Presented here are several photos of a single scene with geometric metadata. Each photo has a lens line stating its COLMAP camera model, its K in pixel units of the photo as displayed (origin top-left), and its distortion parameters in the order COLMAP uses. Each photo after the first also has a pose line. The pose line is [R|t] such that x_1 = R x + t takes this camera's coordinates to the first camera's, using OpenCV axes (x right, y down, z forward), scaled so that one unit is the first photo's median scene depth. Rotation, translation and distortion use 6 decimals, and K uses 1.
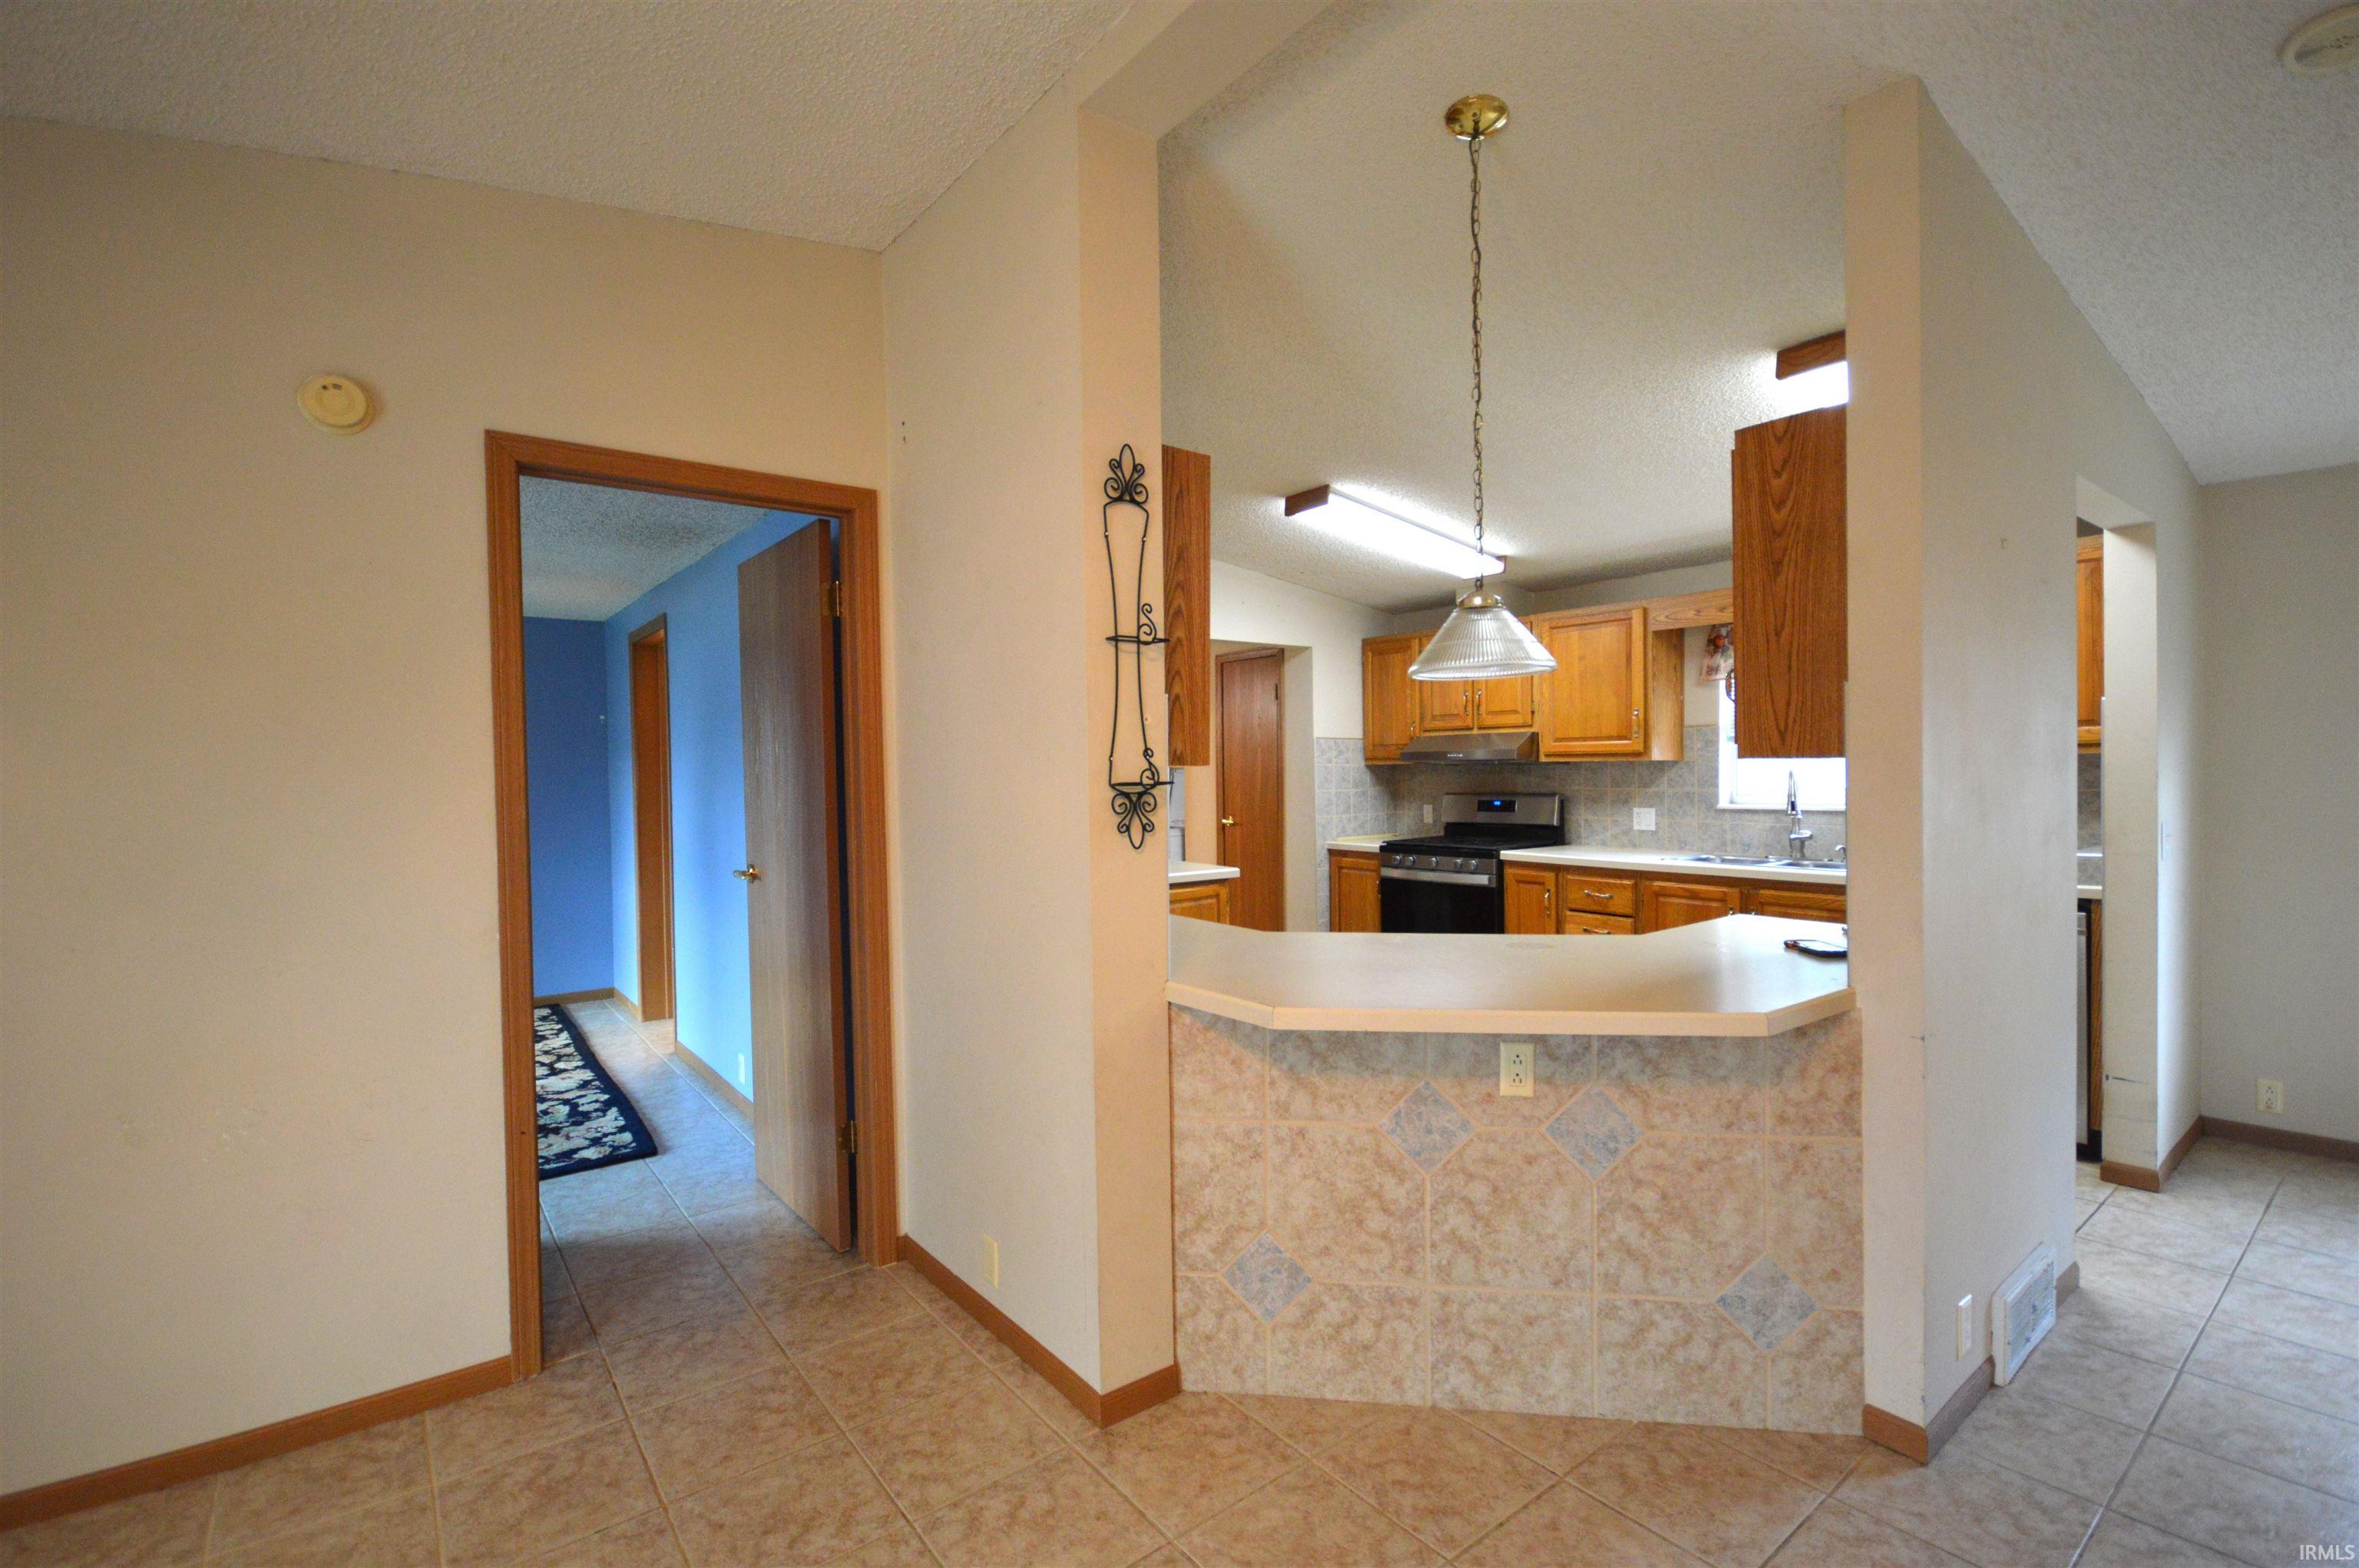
lens RADIAL K [[1047.9, 0, 1175.9], [0, 1047.9, 780.5], [0, 0, 1]] dist [-0.034304, -0.000684]
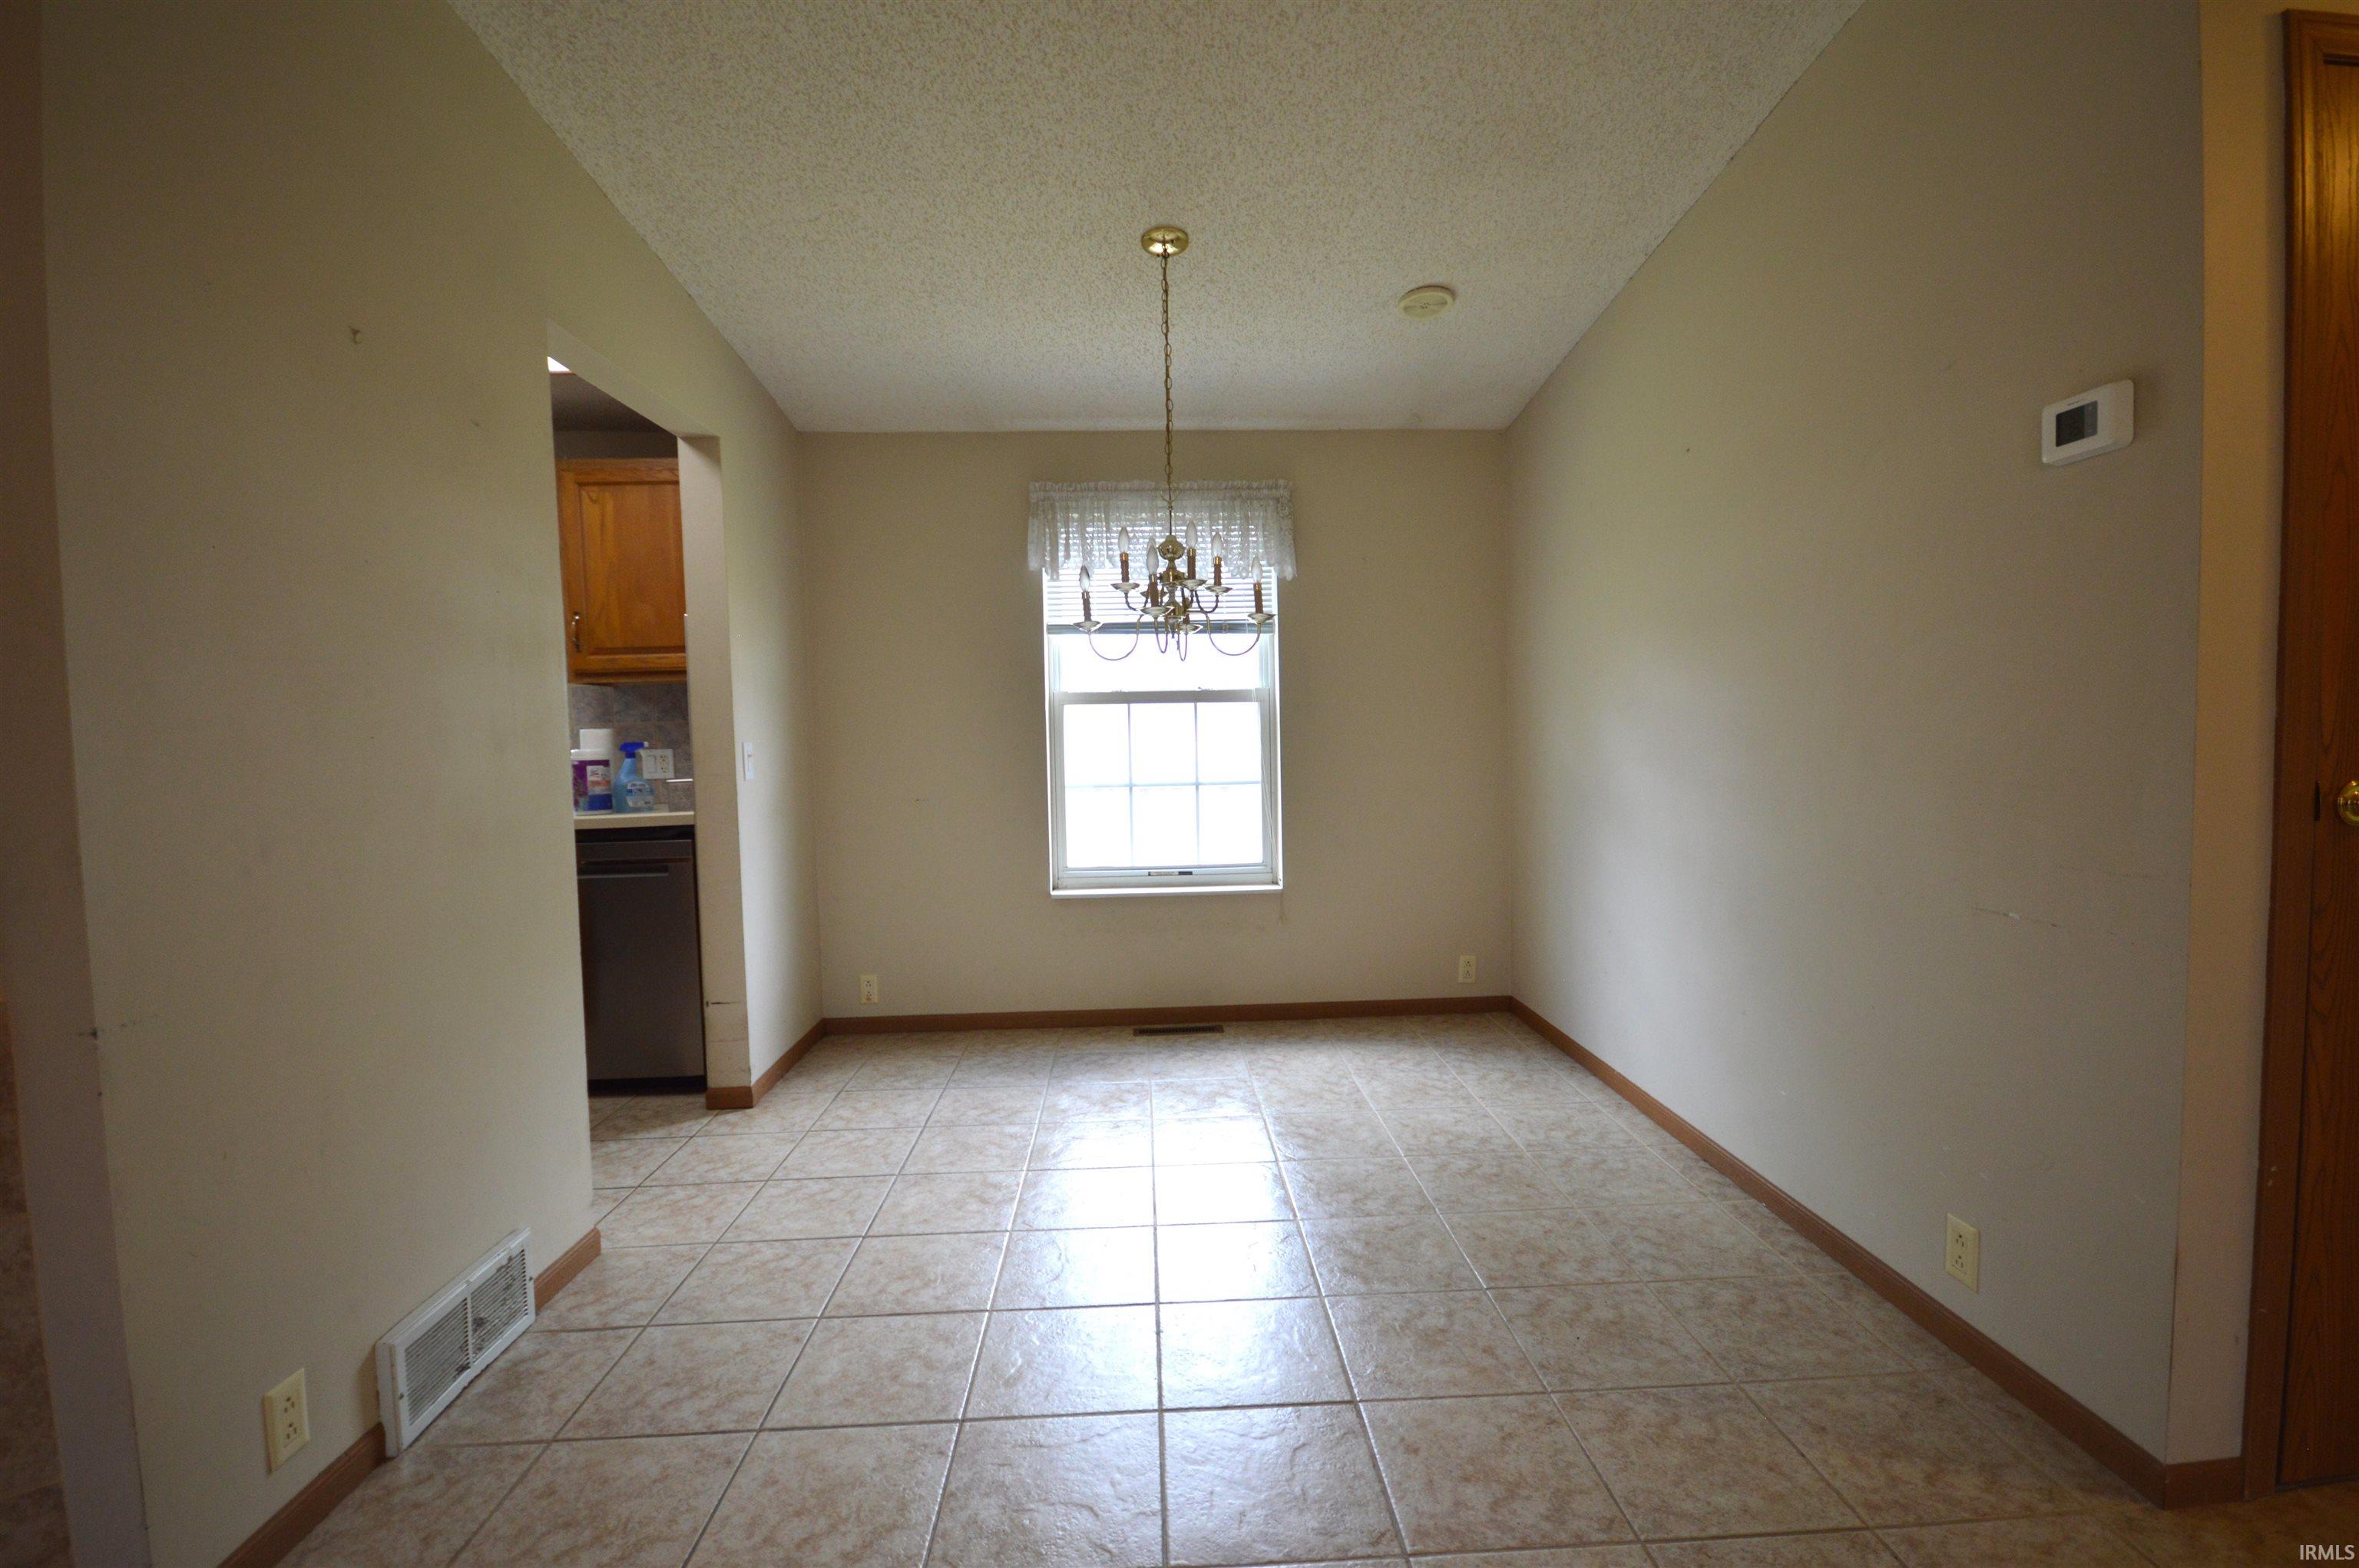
lens RADIAL K [[1047.9, 0, 1167.6], [0, 1047.9, 778.1], [0, 0, 1]] dist [-0.034304, -0.000684]
pose [[0.558656, -0.046460, 0.828097, 0.373579], [0.035586, 0.998853, 0.032033, 0.058961], [-0.828636, 0.011574, 0.559668, 0.058164]]
